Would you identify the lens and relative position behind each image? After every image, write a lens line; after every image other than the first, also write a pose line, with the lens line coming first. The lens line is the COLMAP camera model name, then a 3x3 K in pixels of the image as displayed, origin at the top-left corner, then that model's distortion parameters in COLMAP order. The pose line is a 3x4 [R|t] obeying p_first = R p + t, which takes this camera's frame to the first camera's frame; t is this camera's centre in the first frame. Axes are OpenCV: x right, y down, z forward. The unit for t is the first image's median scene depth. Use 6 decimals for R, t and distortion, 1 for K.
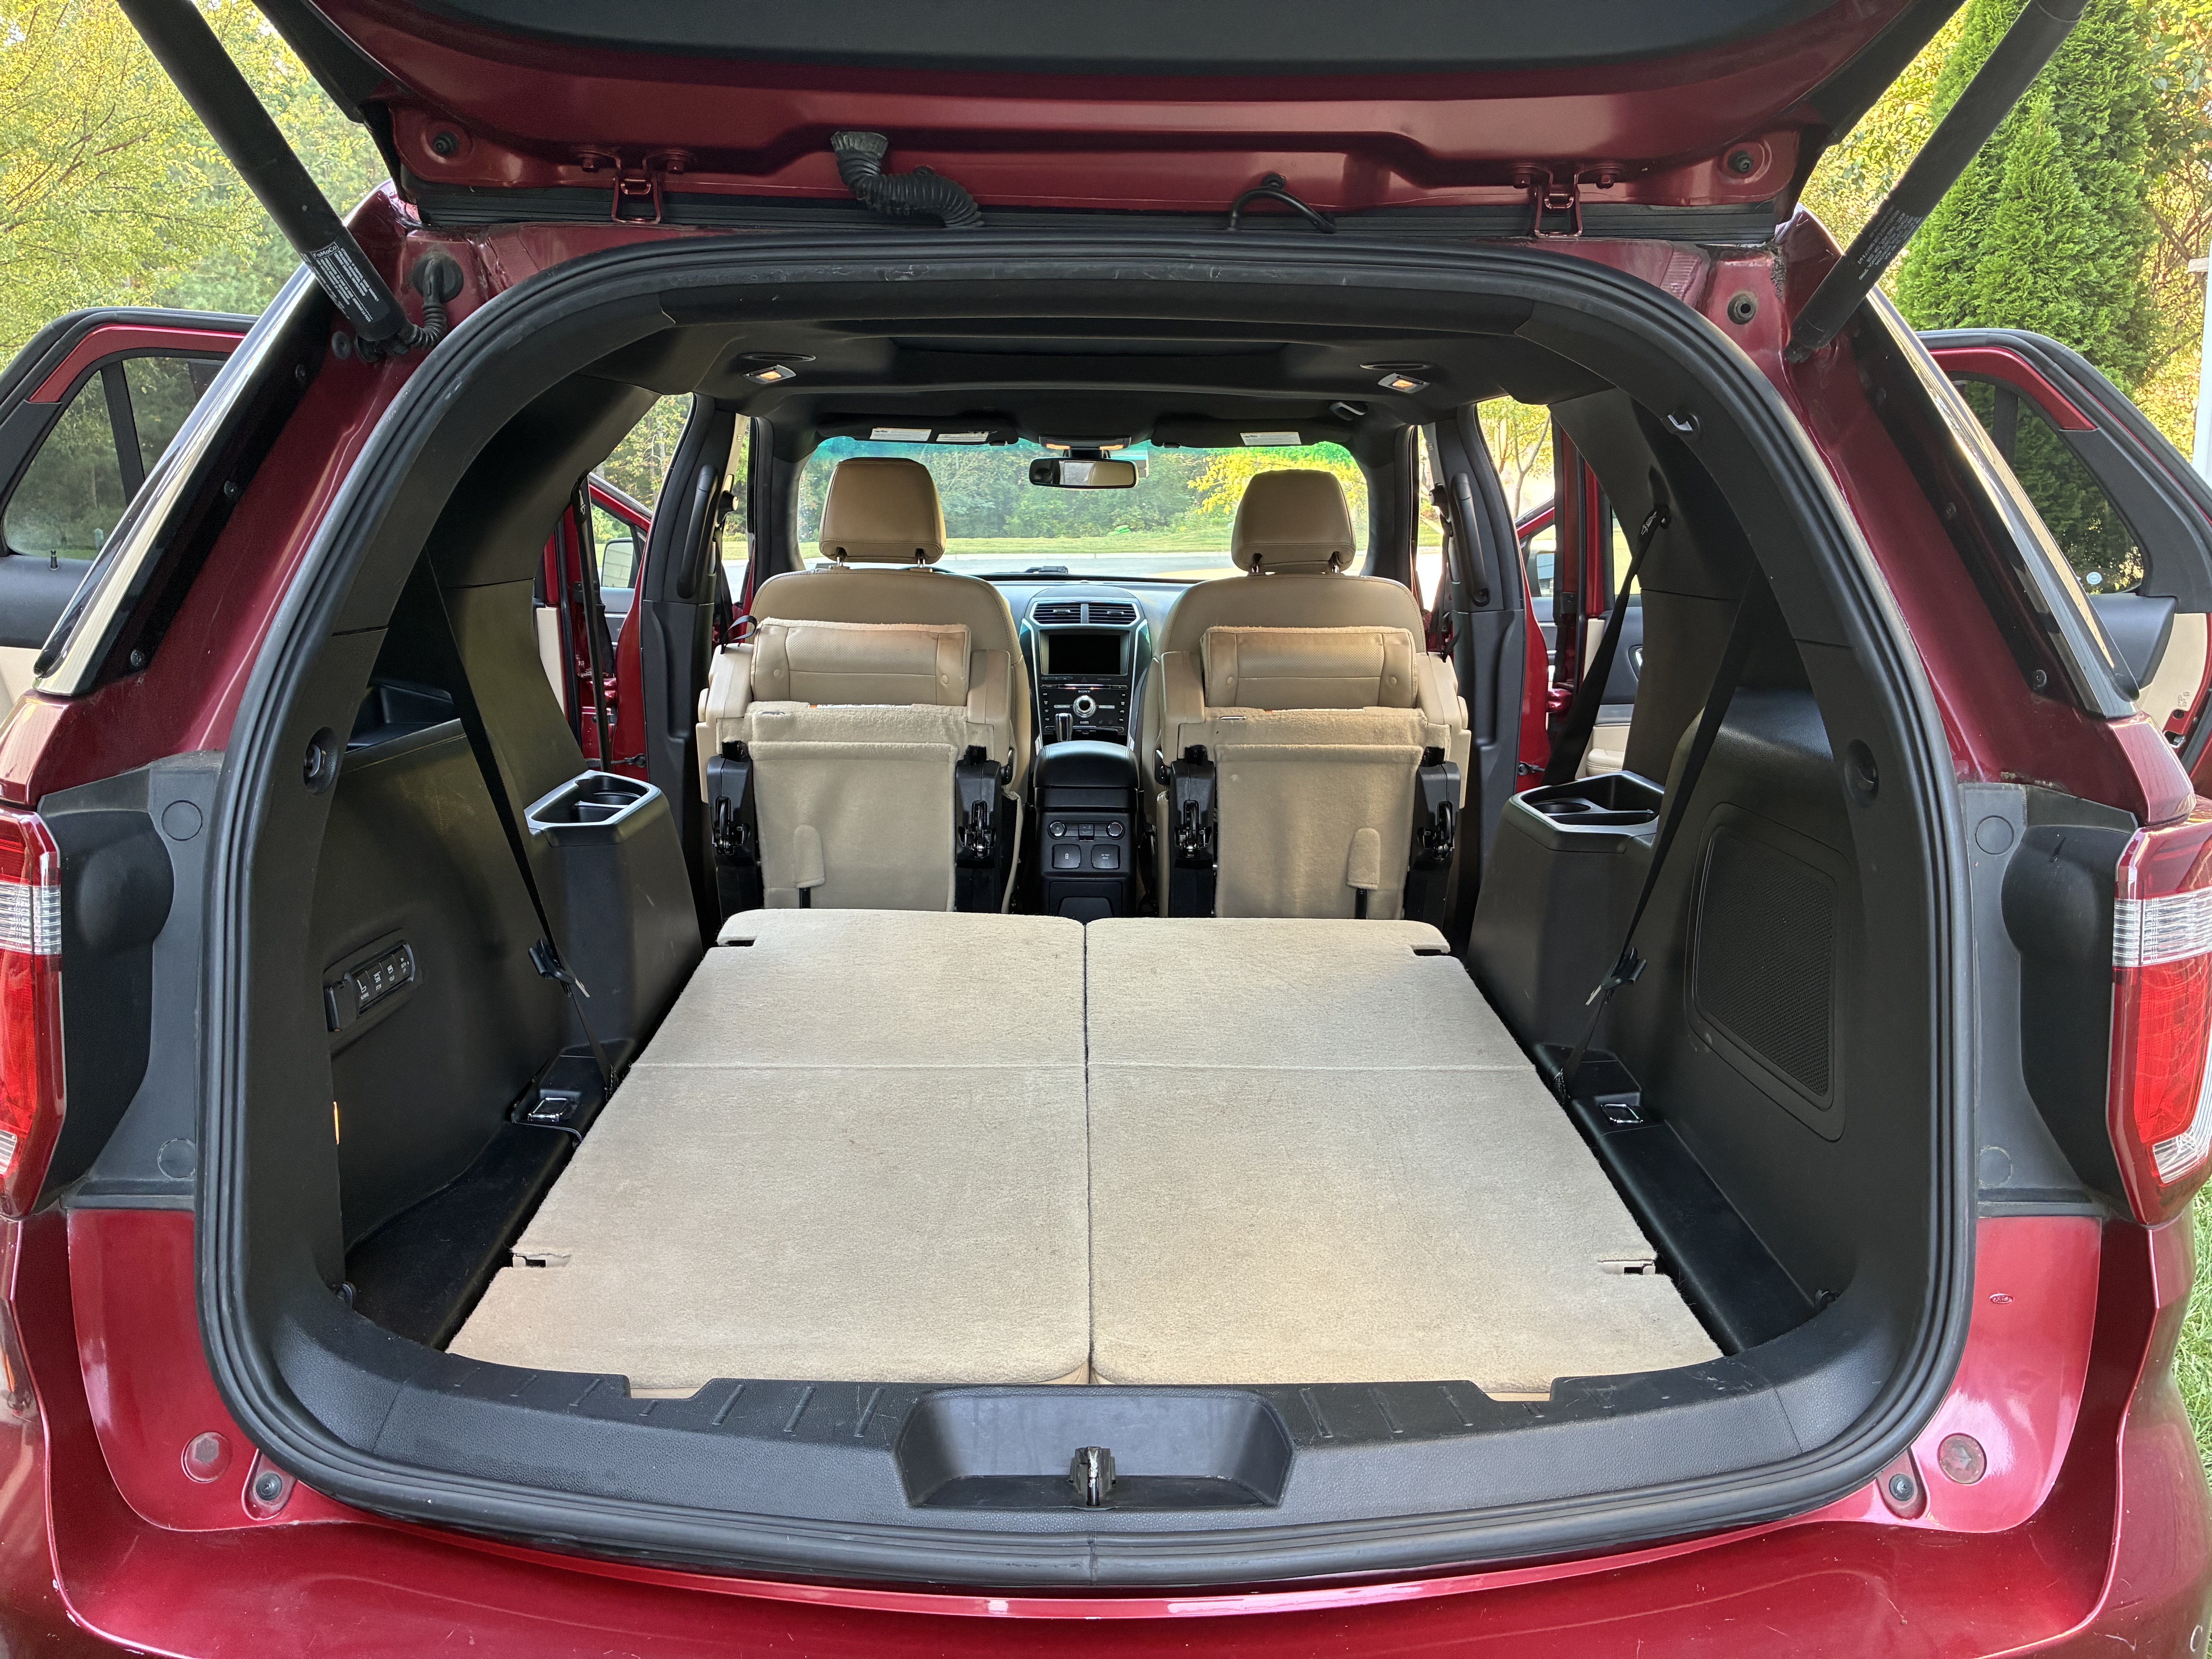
lens RADIAL K [[1706.4, 0, 1106.0], [0, 1706.4, 829.5], [0, 0, 1]] dist [0.036192, -0.002428]
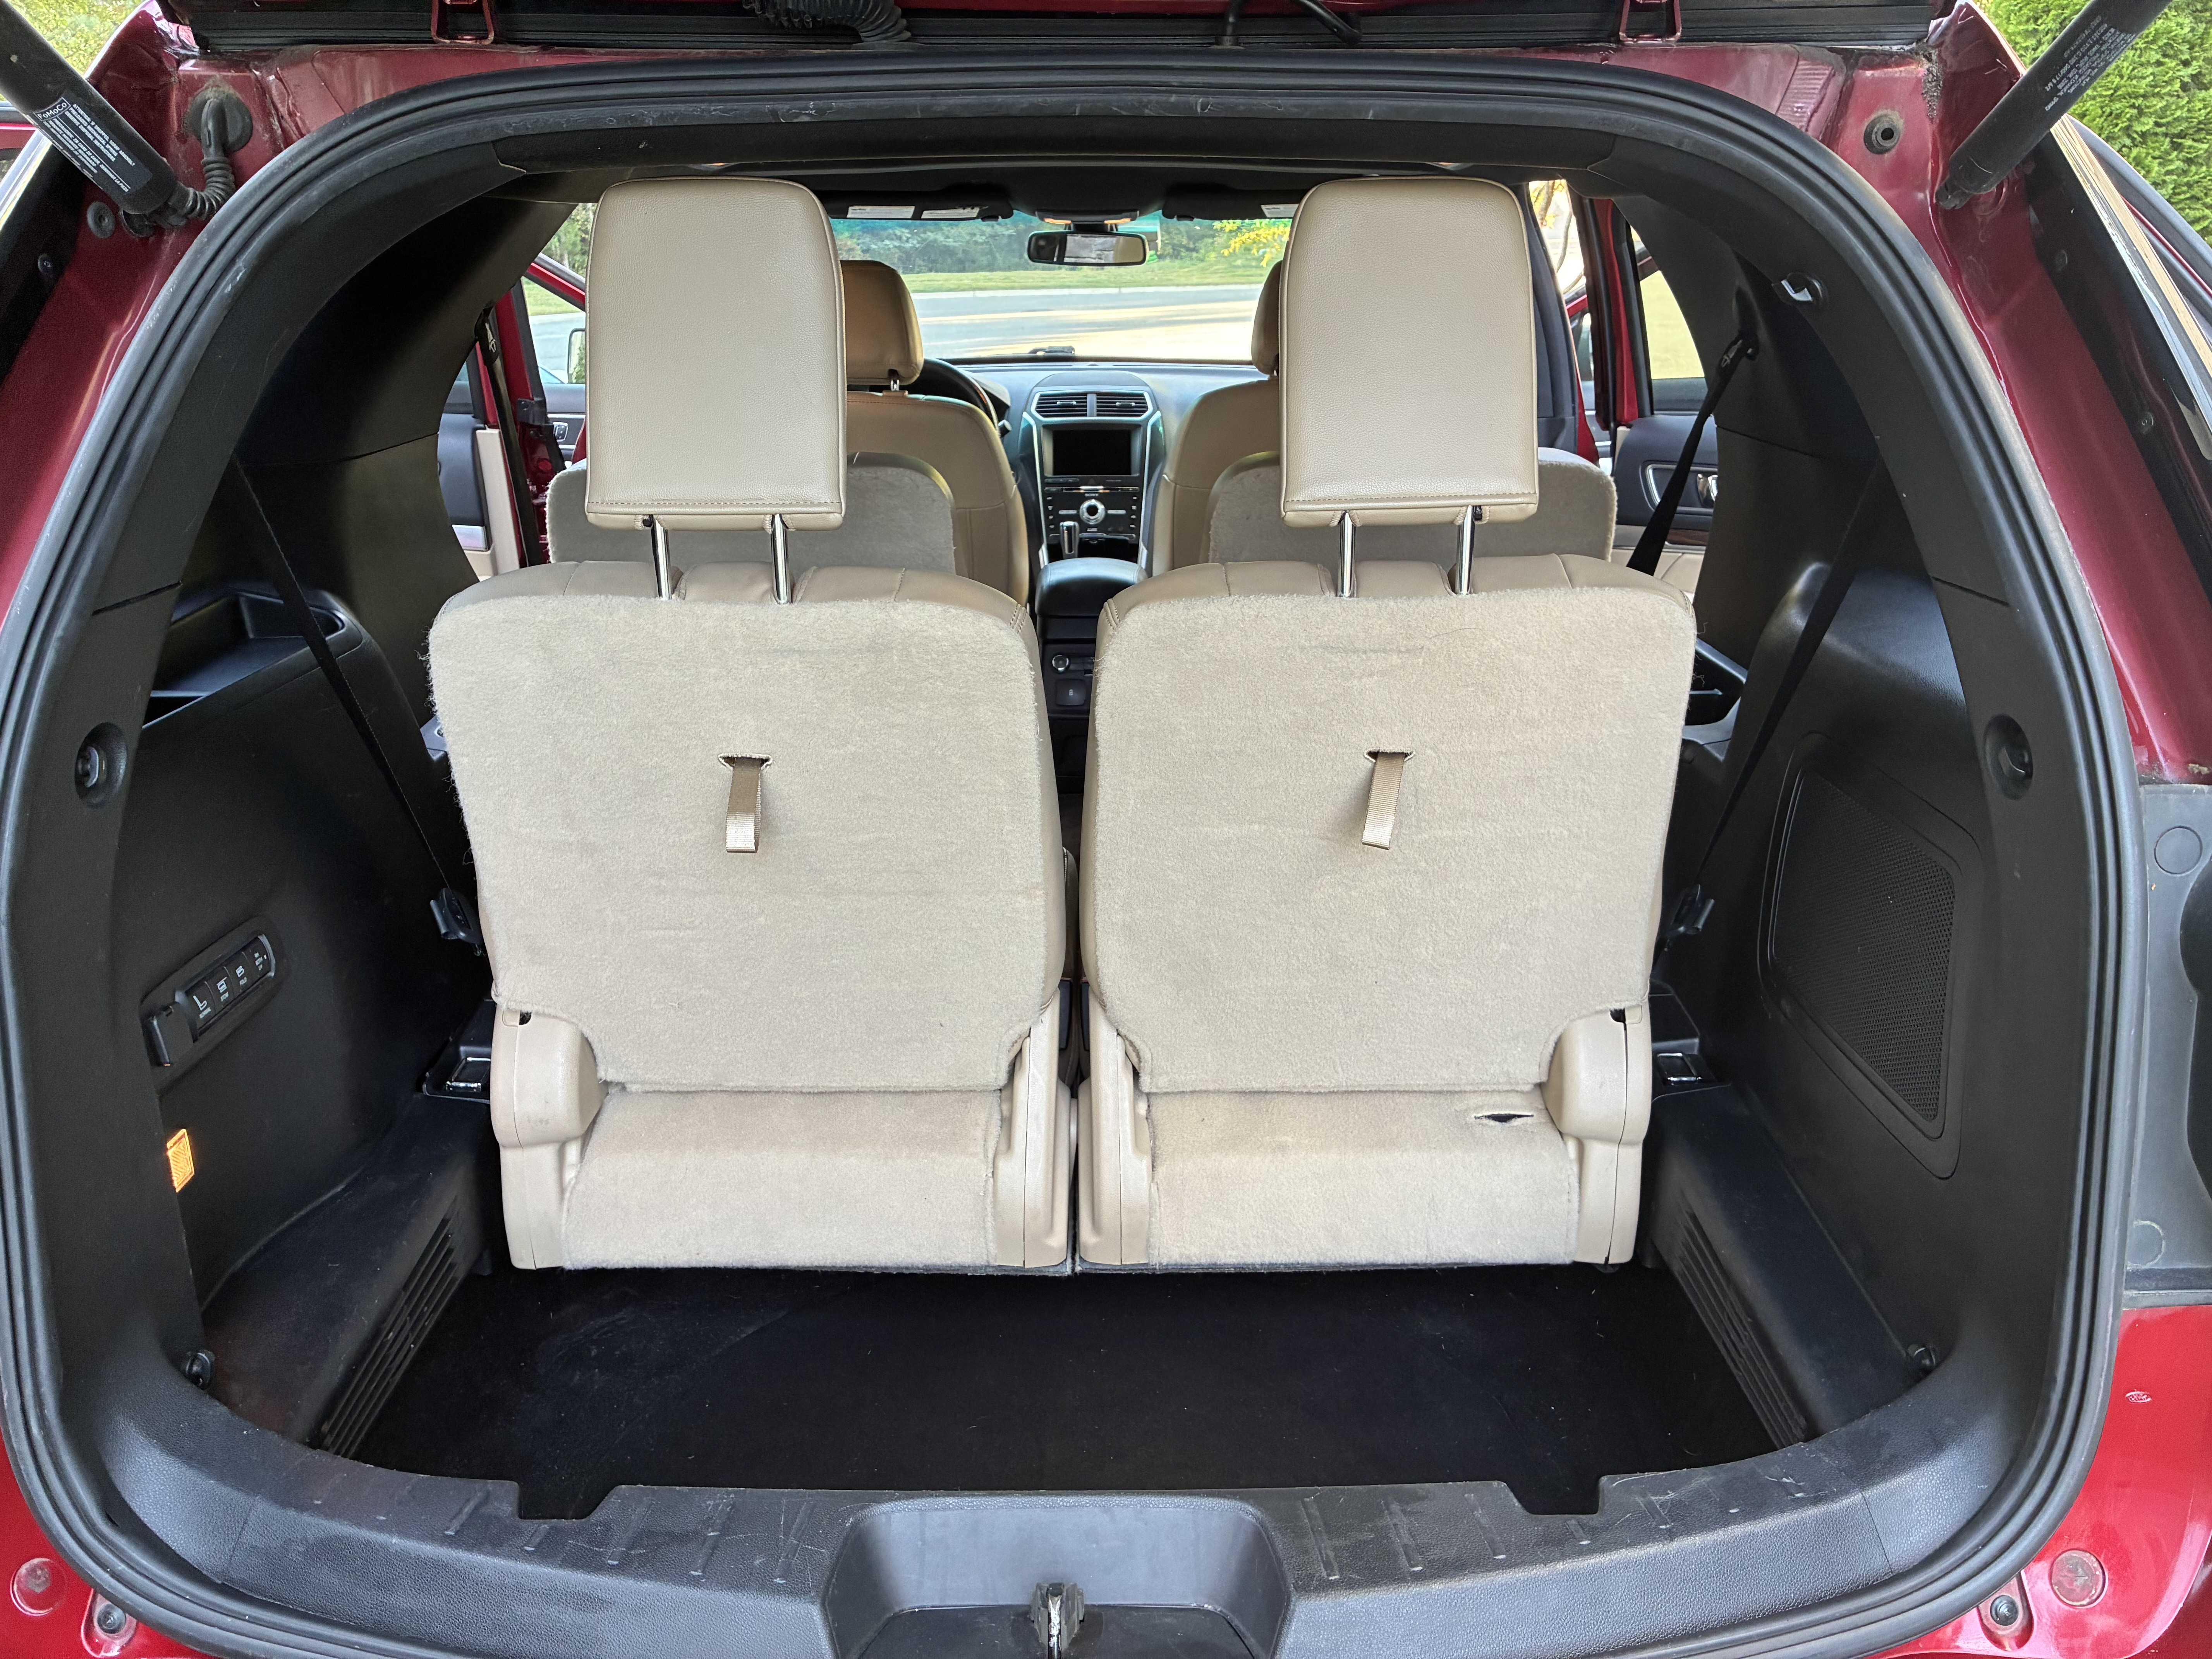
lens RADIAL K [[1654.1, 0, 1114.4], [0, 1654.1, 794.6], [0, 0, 1]] dist [0.089423, -0.112622]
pose [[0.999807, -0.008568, -0.017698, 0.033033], [0.011106, 0.988823, 0.148678, -0.126335], [0.016227, -0.148845, 0.988727, 0.198791]]
